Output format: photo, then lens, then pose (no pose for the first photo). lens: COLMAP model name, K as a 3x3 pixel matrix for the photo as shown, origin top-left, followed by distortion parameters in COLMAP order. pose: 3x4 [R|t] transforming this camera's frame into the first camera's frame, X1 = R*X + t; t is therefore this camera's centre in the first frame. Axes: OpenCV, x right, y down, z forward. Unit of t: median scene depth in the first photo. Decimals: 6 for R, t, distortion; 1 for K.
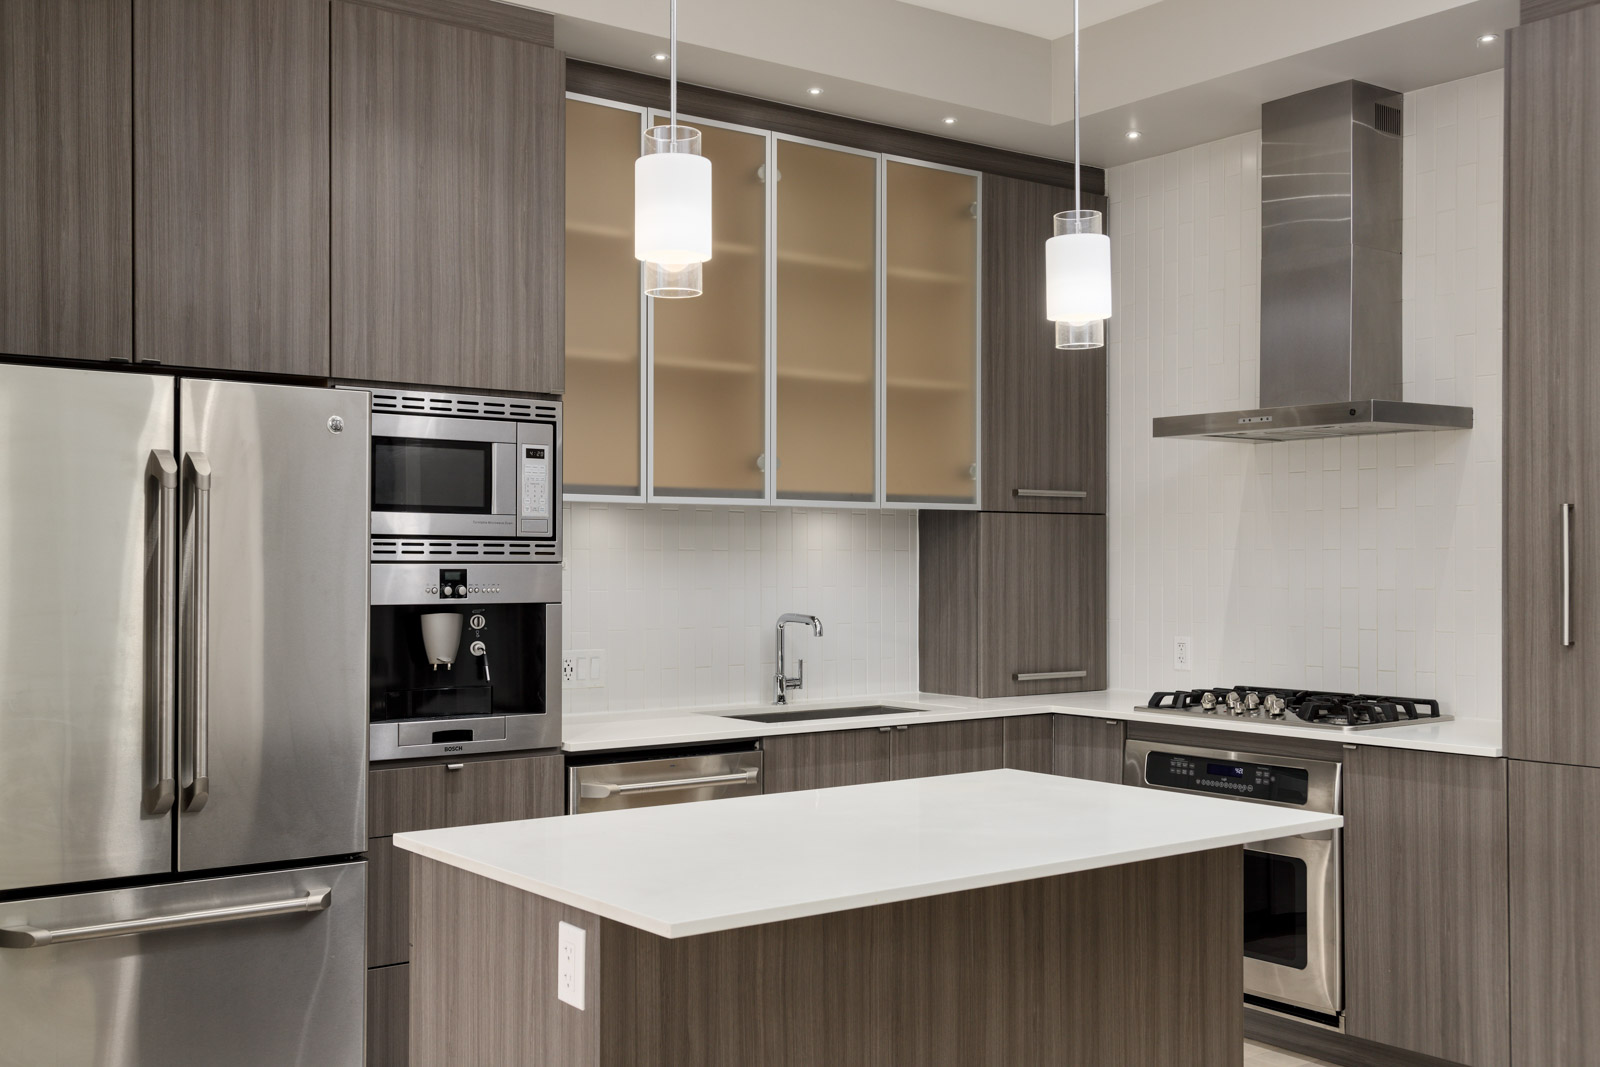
lens RADIAL K [[1629.9, 0, 803.3], [0, 1629.9, 562.0], [0, 0, 1]] dist [0.008772, 0.000000]
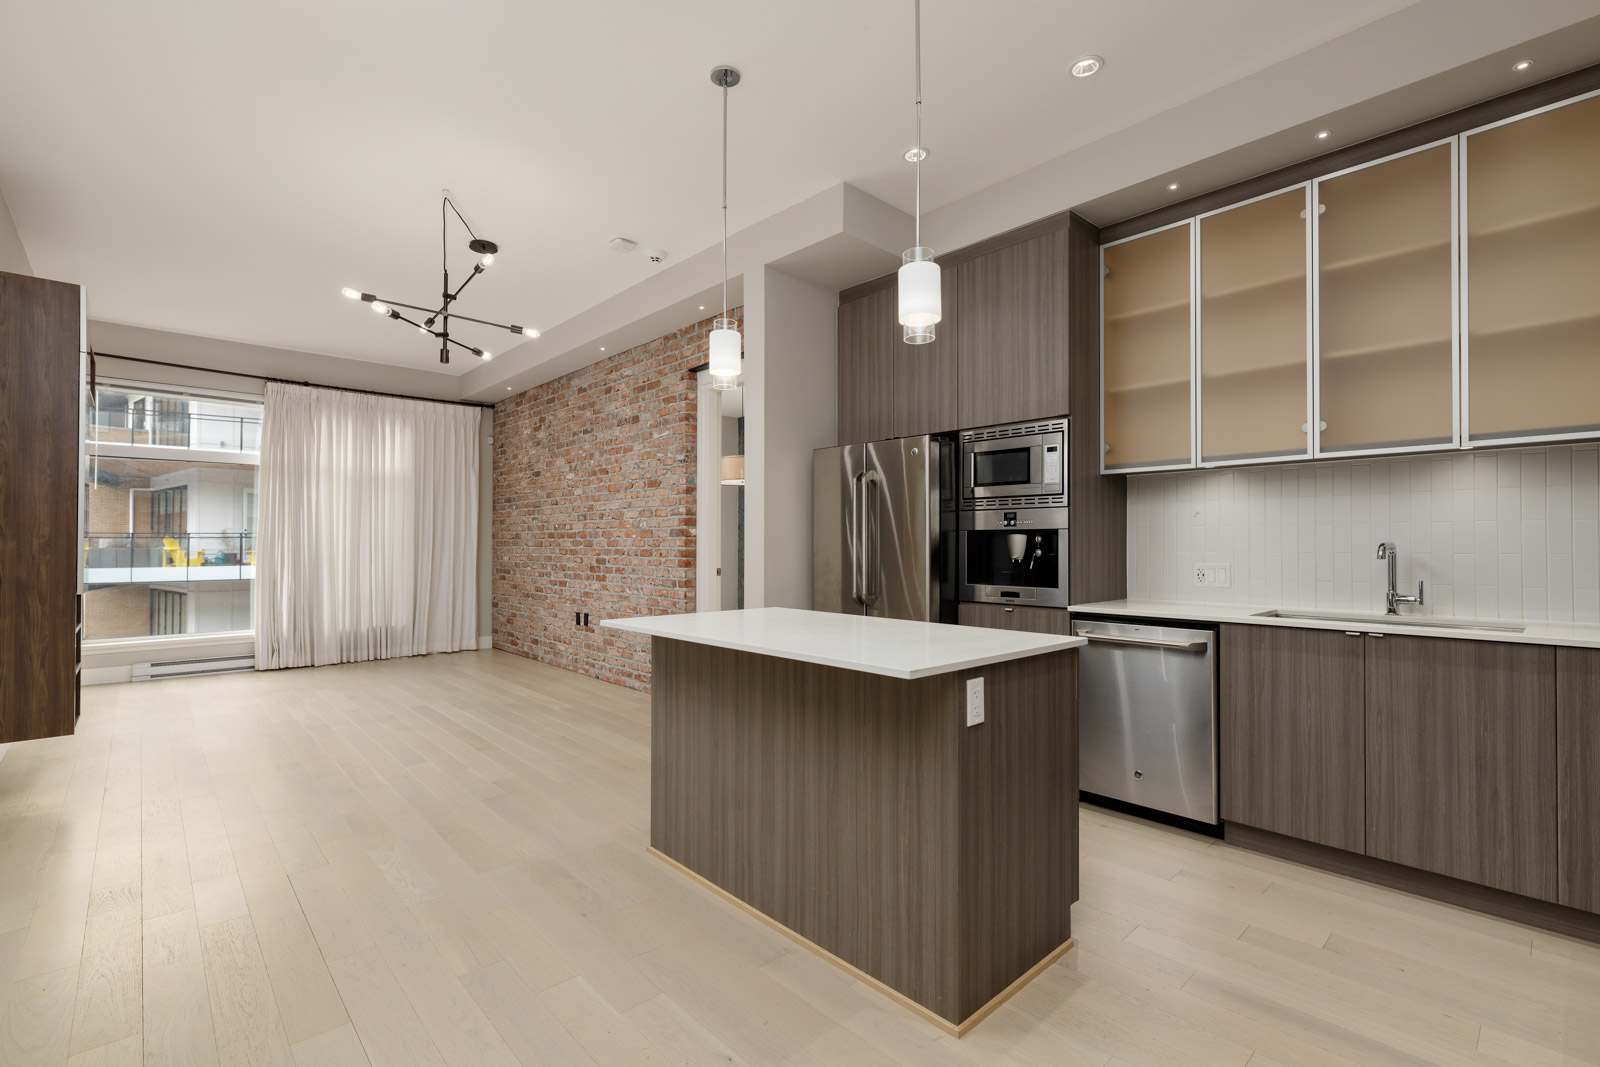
lens RADIAL K [[717.9, 0, 804.7], [0, 717.9, 538.6], [0, 0, 1]] dist [-0.000784, -0.000116]
pose [[0.093313, -0.011094, -0.995575, 0.632196], [-0.003445, 0.999928, -0.011465, 0.046767], [0.995631, 0.004500, 0.093268, 0.640878]]
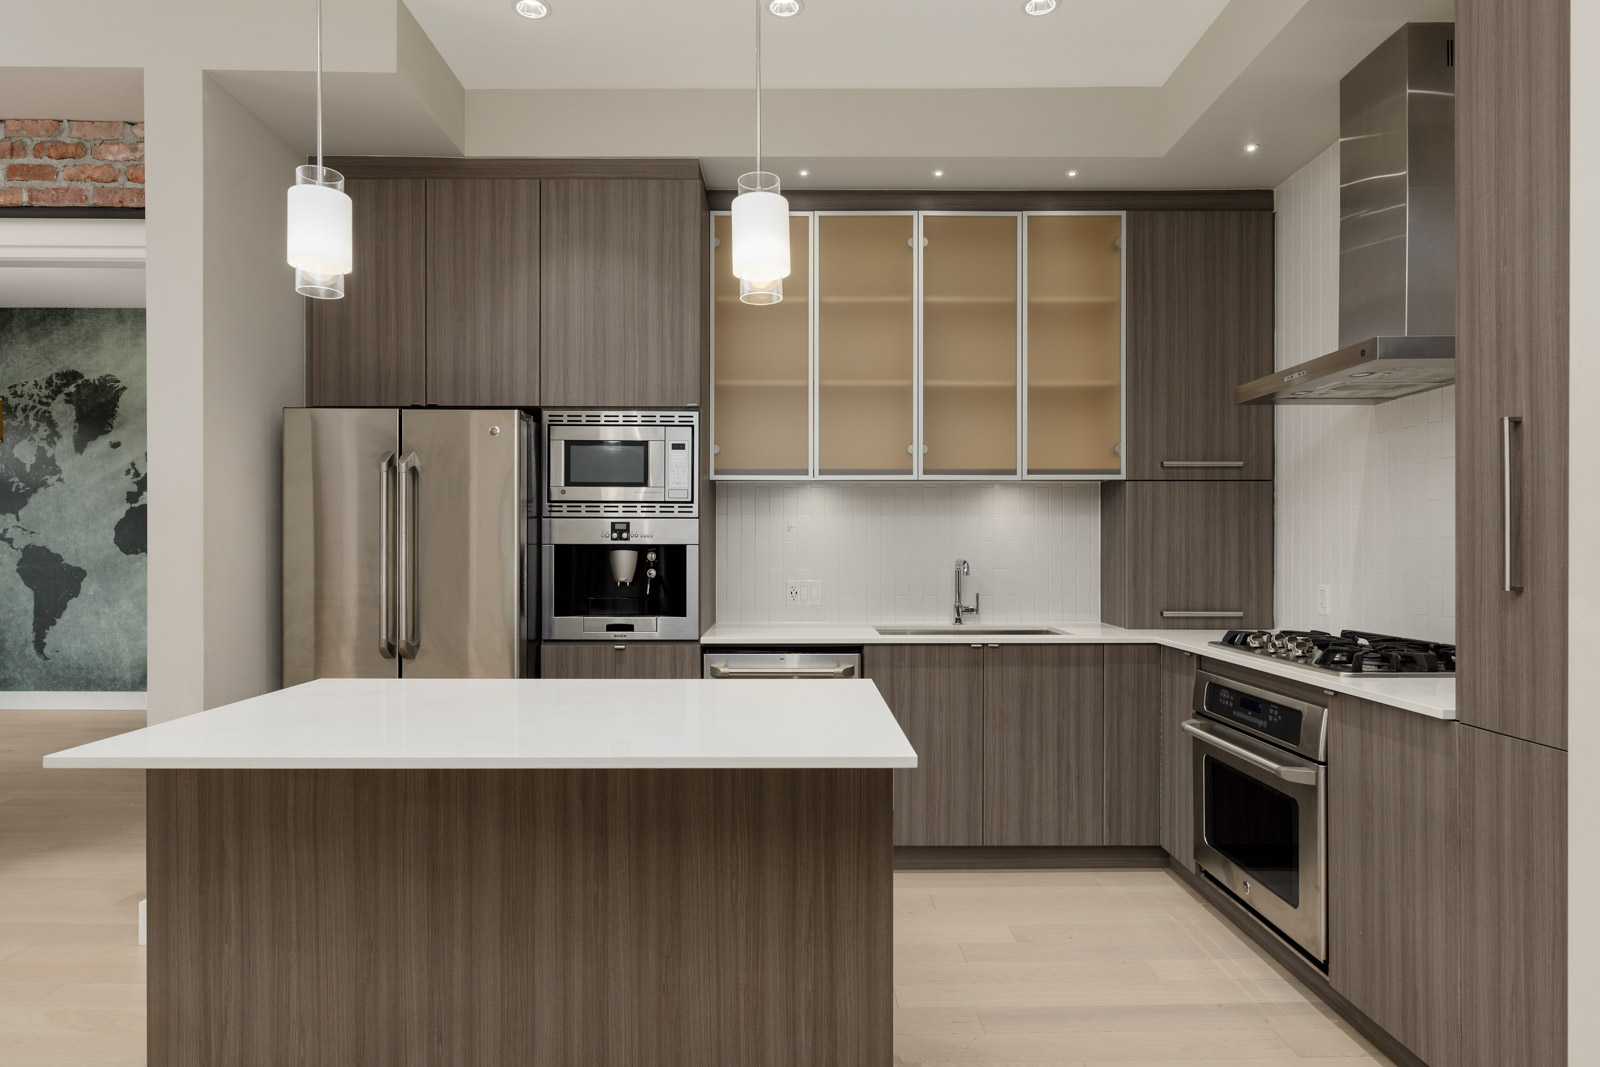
lens RADIAL K [[874.6, 0, 804.3], [0, 874.6, 545.1], [0, 0, 1]] dist [-0.005447, -0.000612]
pose [[0.797762, -0.001057, -0.602971, 0.424751], [-0.000562, 0.999997, -0.002497, 0.027810], [0.602972, 0.002330, 0.797759, 0.418063]]
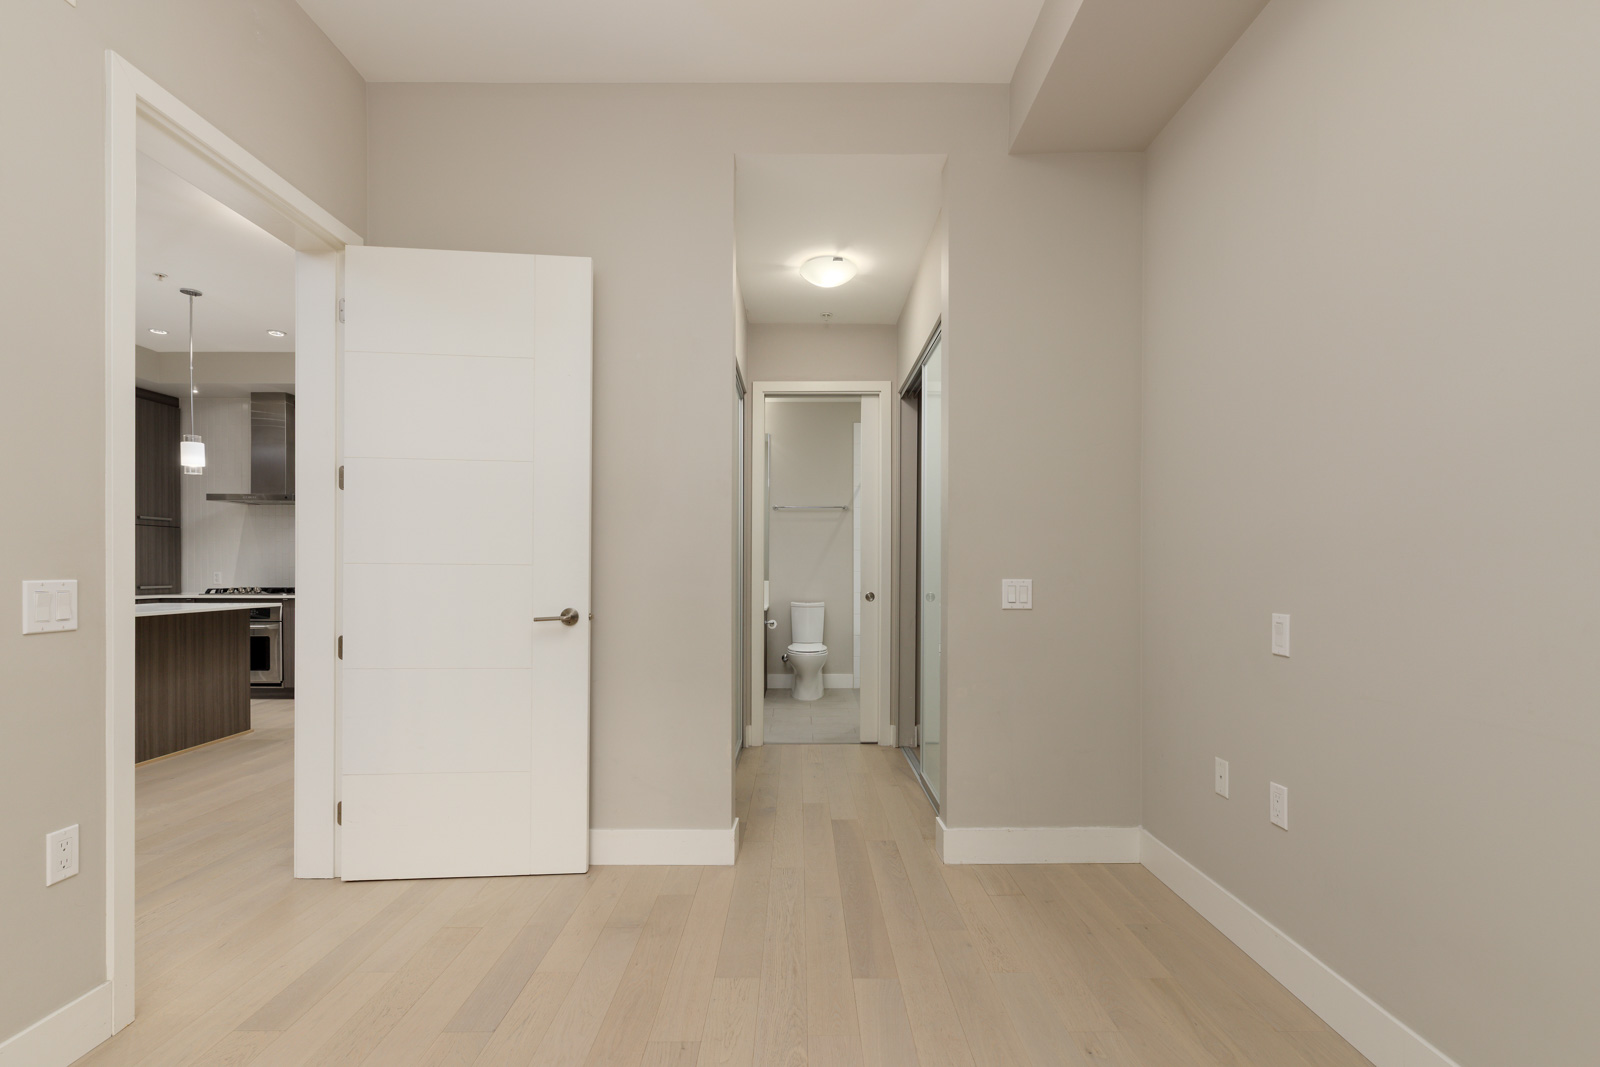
lens RADIAL K [[717.9, 0, 793.7], [0, 717.9, 574.2], [0, 0, 1]] dist [-0.000784, -0.000116]
pose [[0.595844, -0.004558, 0.803087, -0.230731], [-0.001462, 0.999976, 0.006761, 0.054508], [-0.803099, -0.005203, 0.595823, -0.731243]]
